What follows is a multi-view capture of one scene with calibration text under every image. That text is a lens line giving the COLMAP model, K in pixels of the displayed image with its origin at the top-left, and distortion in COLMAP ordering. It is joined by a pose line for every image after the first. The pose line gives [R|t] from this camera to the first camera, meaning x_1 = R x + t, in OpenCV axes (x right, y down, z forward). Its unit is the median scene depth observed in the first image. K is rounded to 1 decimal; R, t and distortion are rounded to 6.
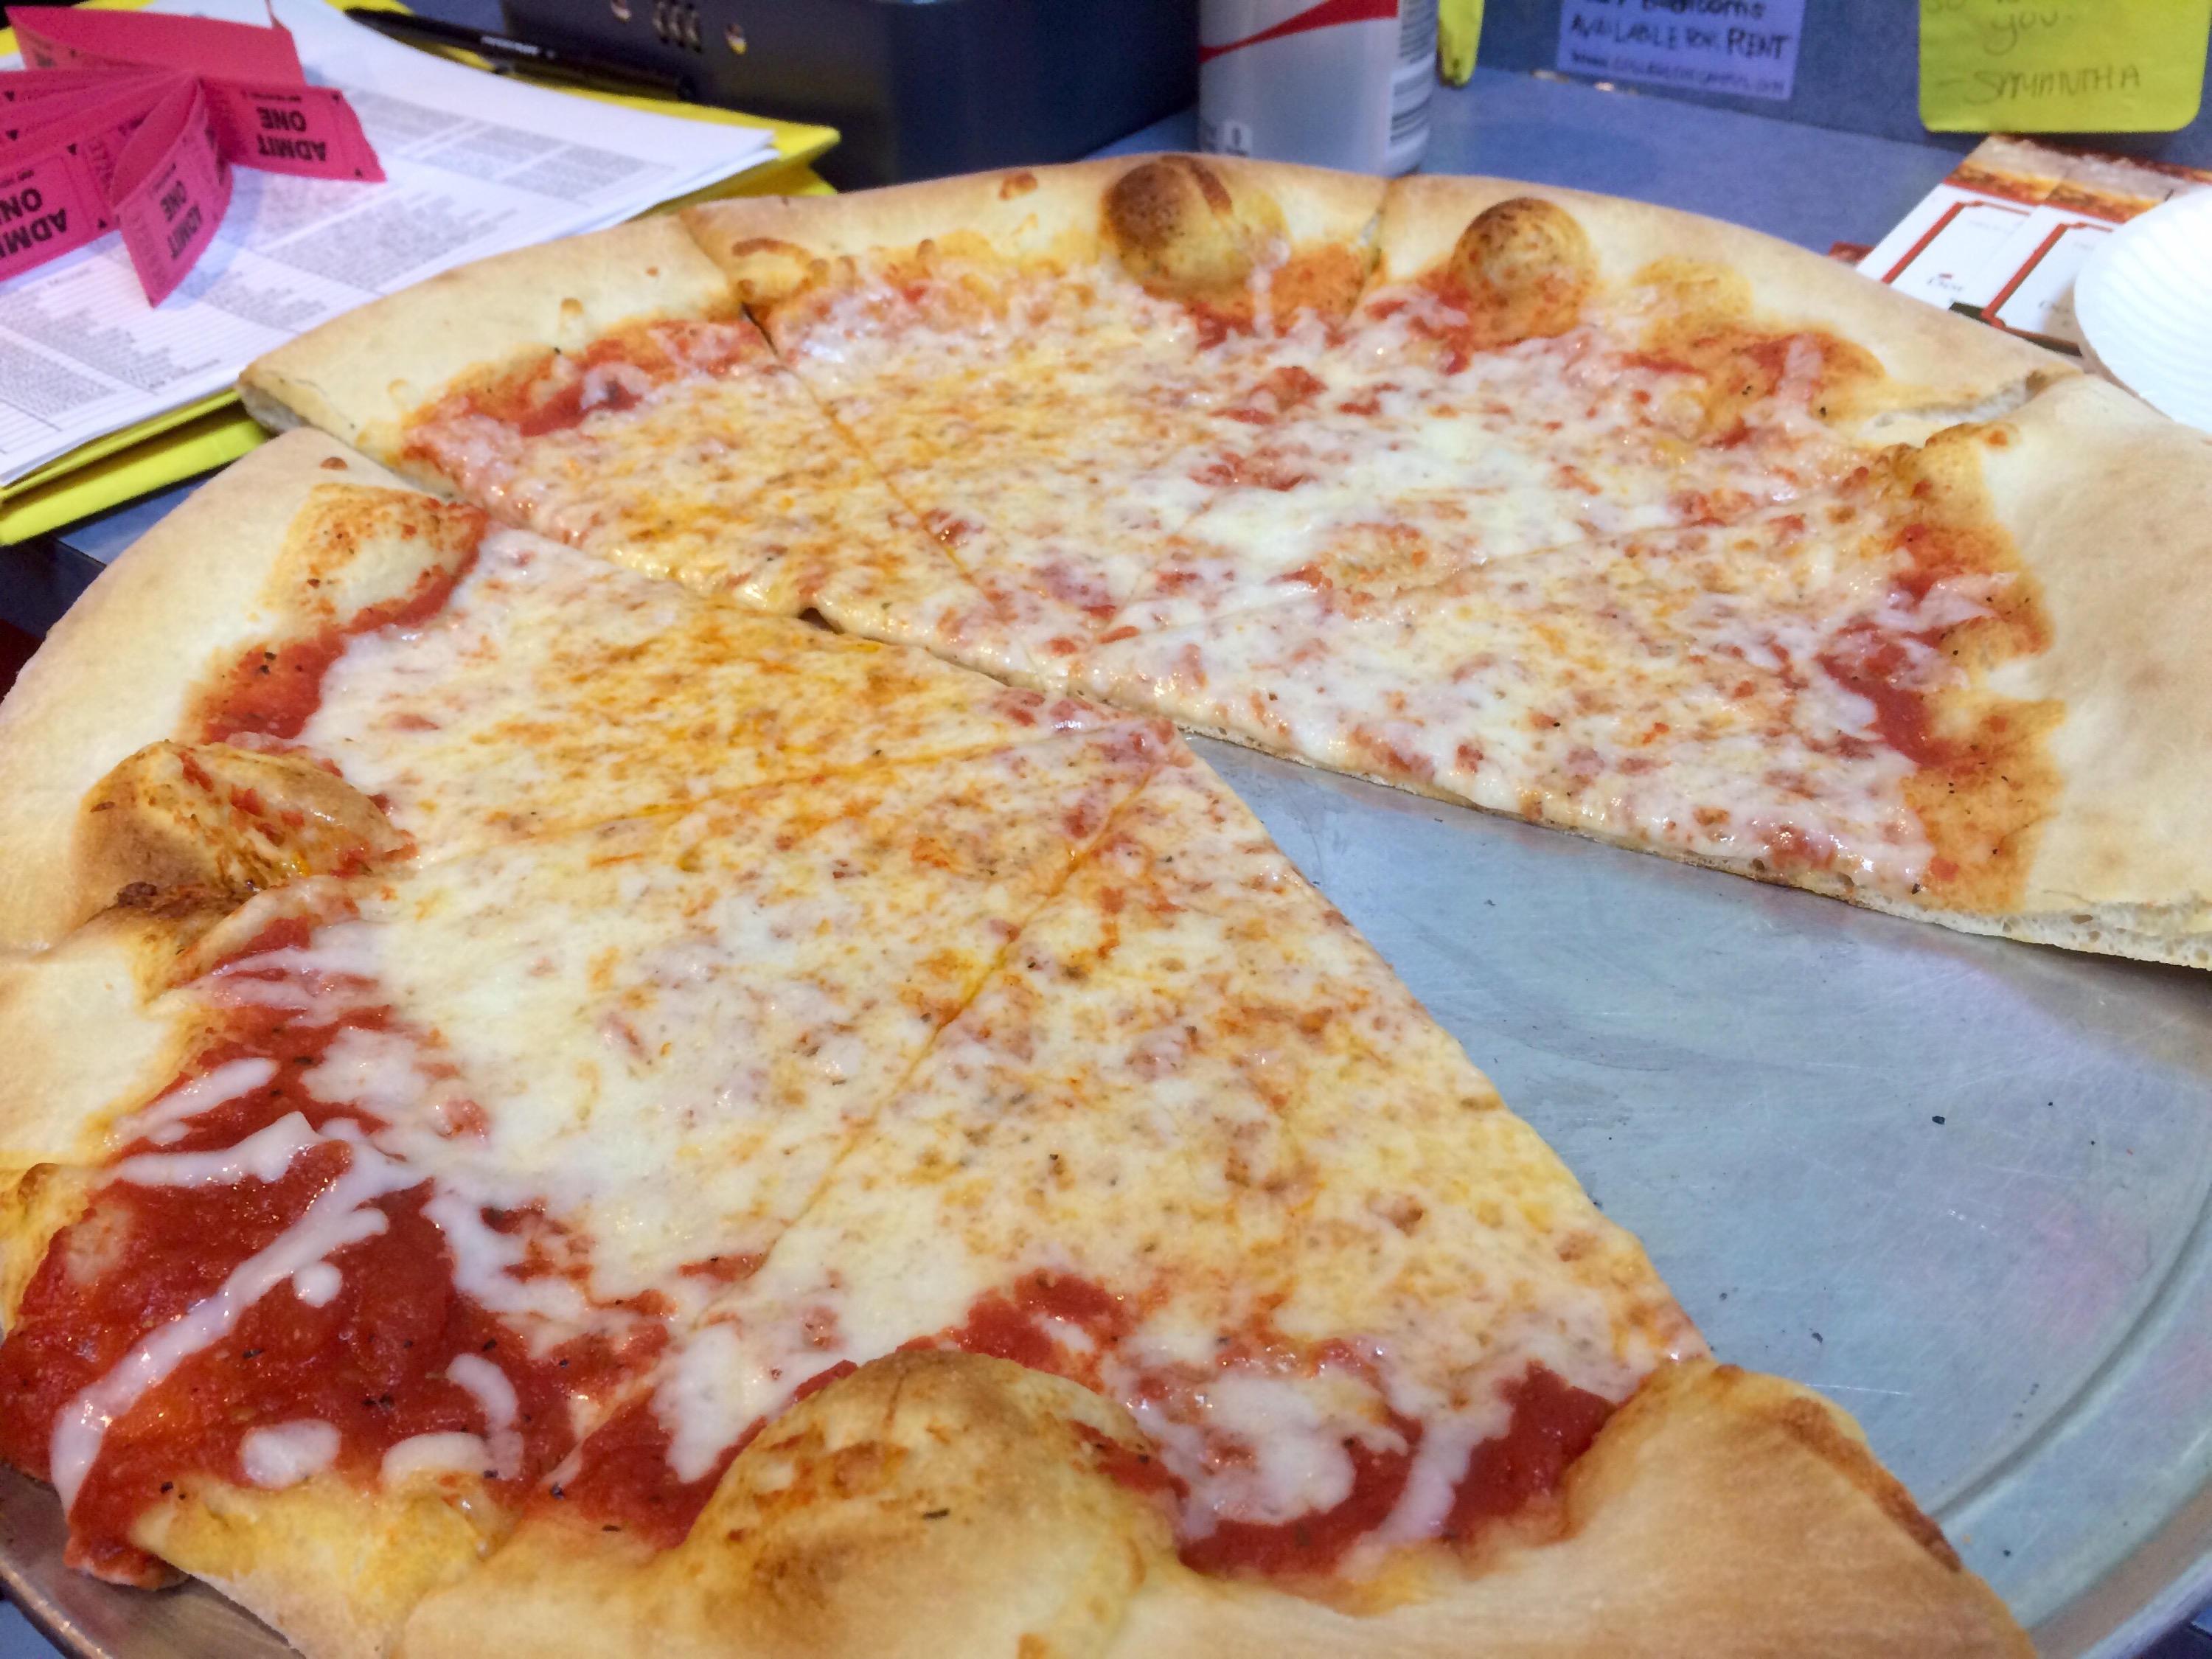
lens RADIAL K [[1877.2, 0, 1107.1], [0, 1877.2, 828.1], [0, 0, 1]] dist [-0.011785, -0.011162]
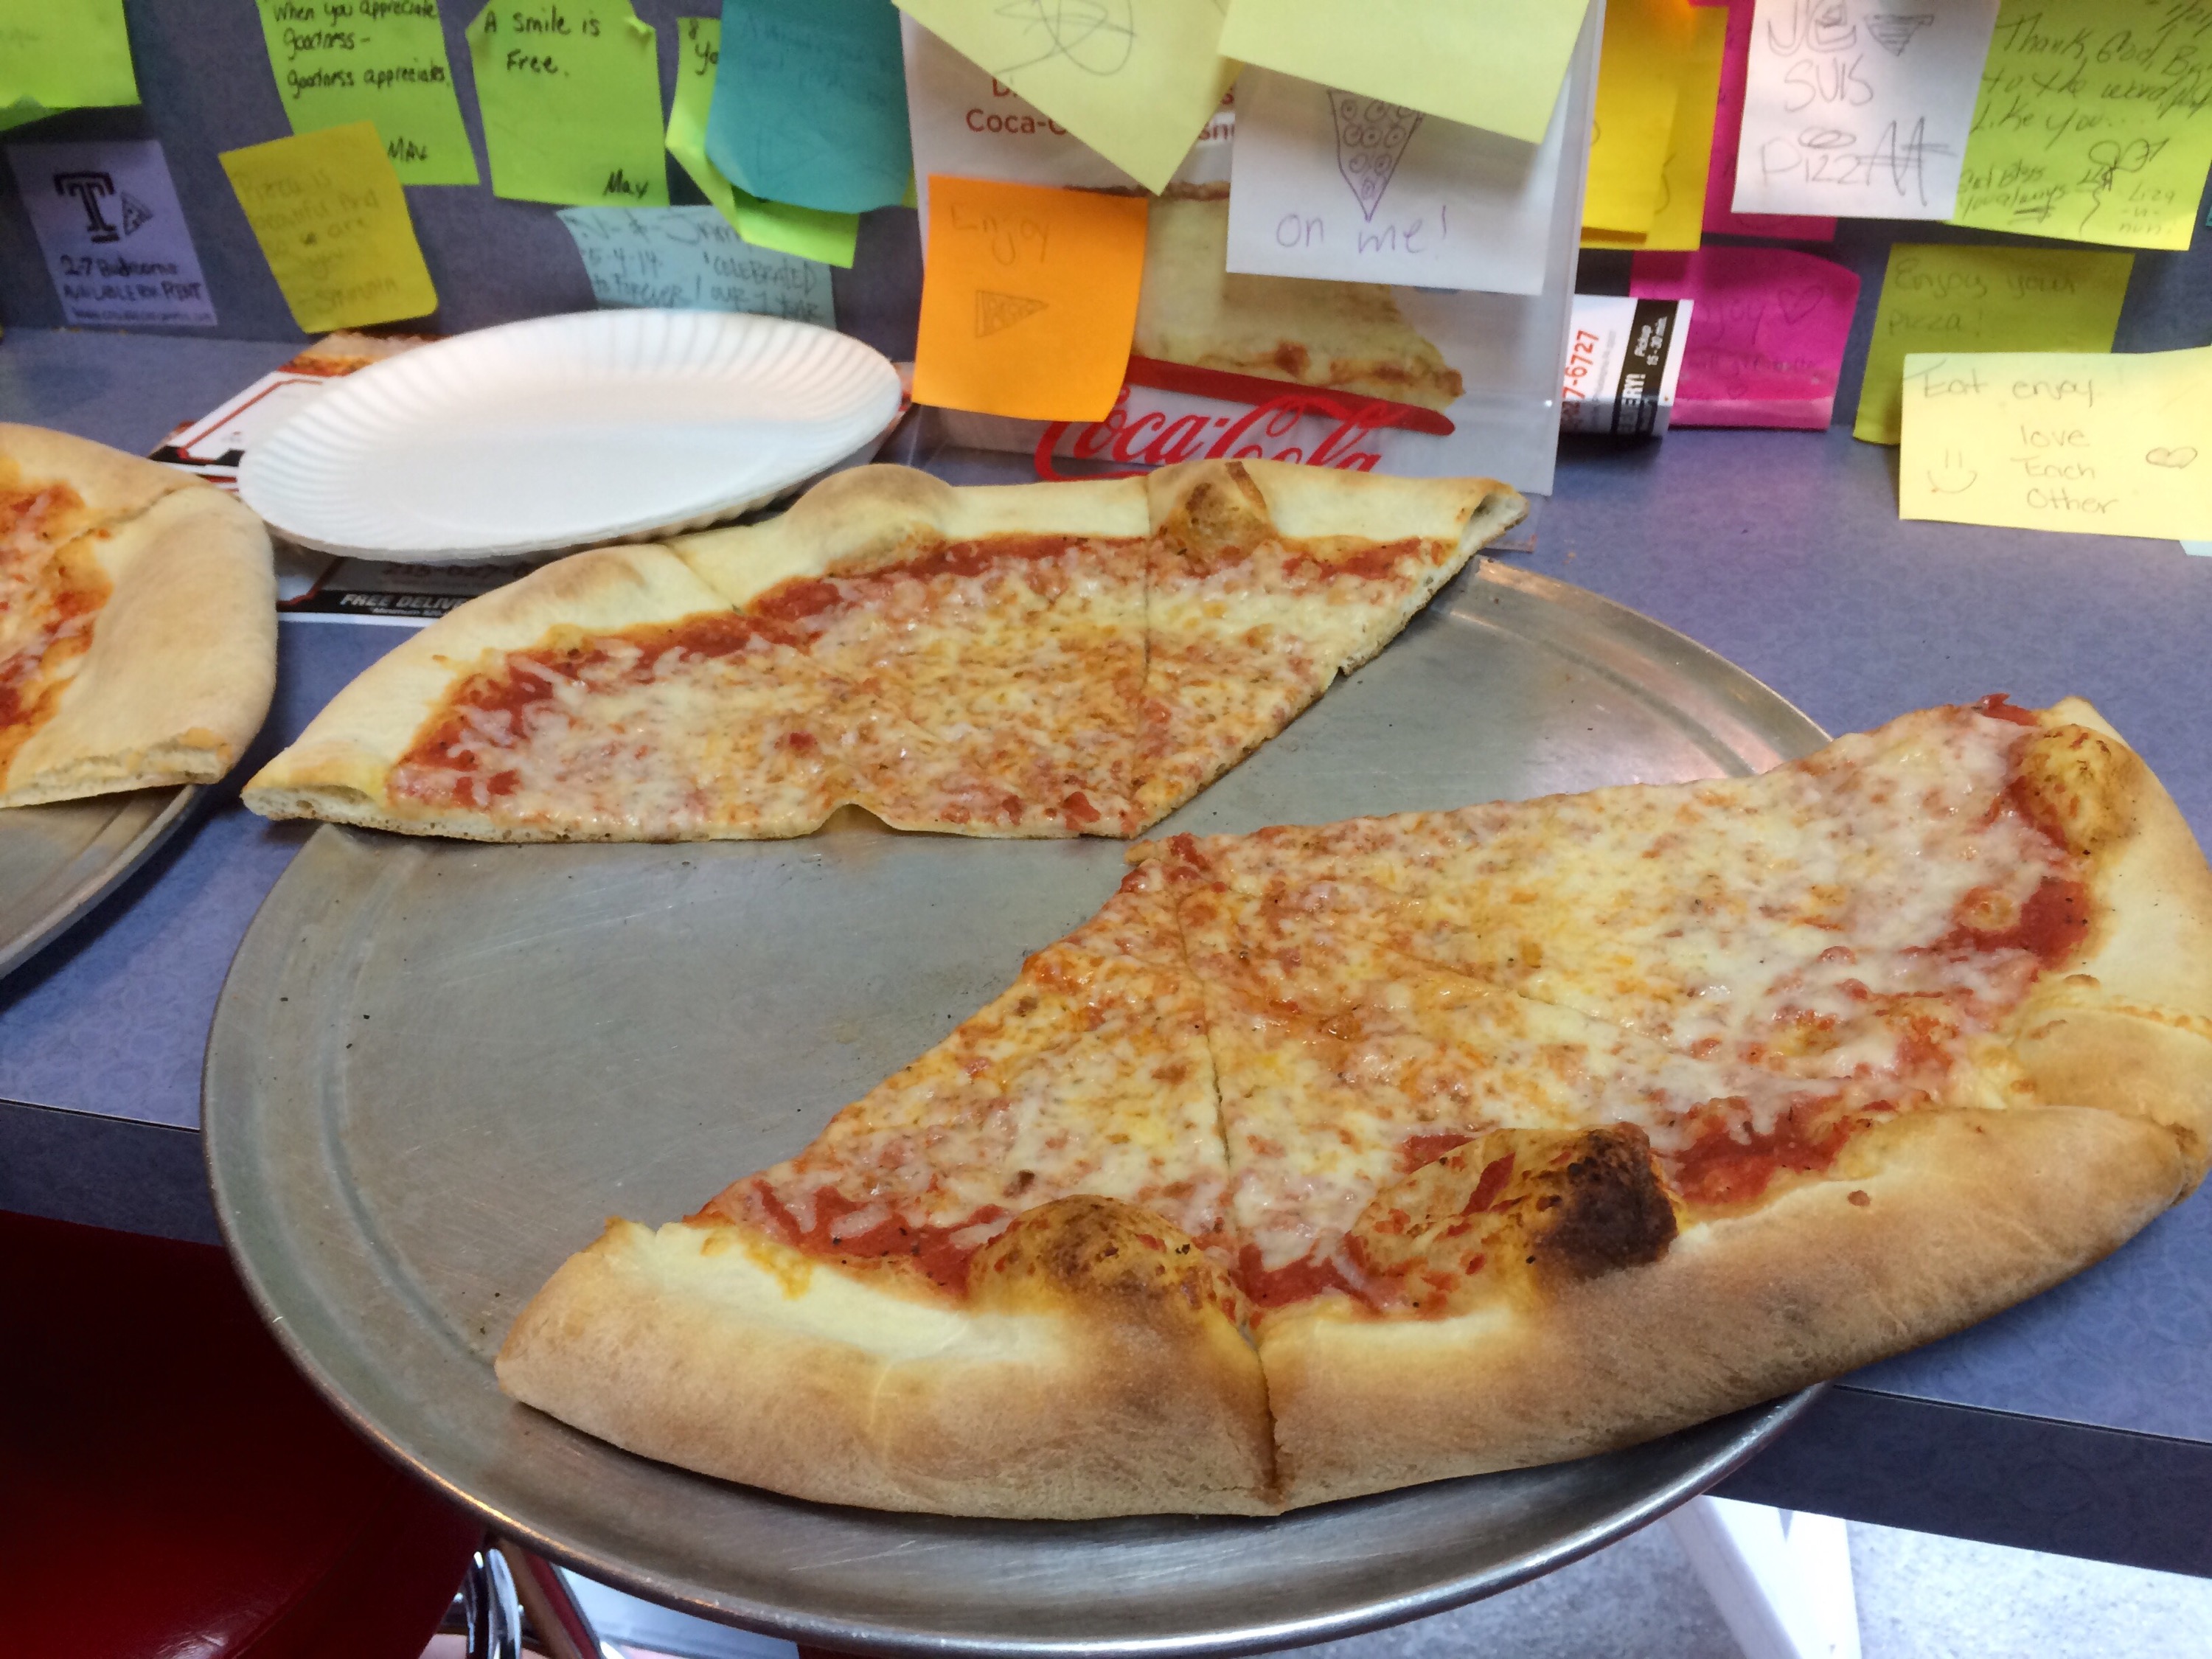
lens RADIAL K [[1877.2, 0, 1105.2], [0, 1877.2, 832.0], [0, 0, 1]] dist [-0.011785, -0.011162]
pose [[0.926107, -0.215886, 0.309385, 0.496453], [0.241063, 0.969461, -0.045112, 0.229569], [-0.290198, 0.116360, 0.949866, -0.545474]]
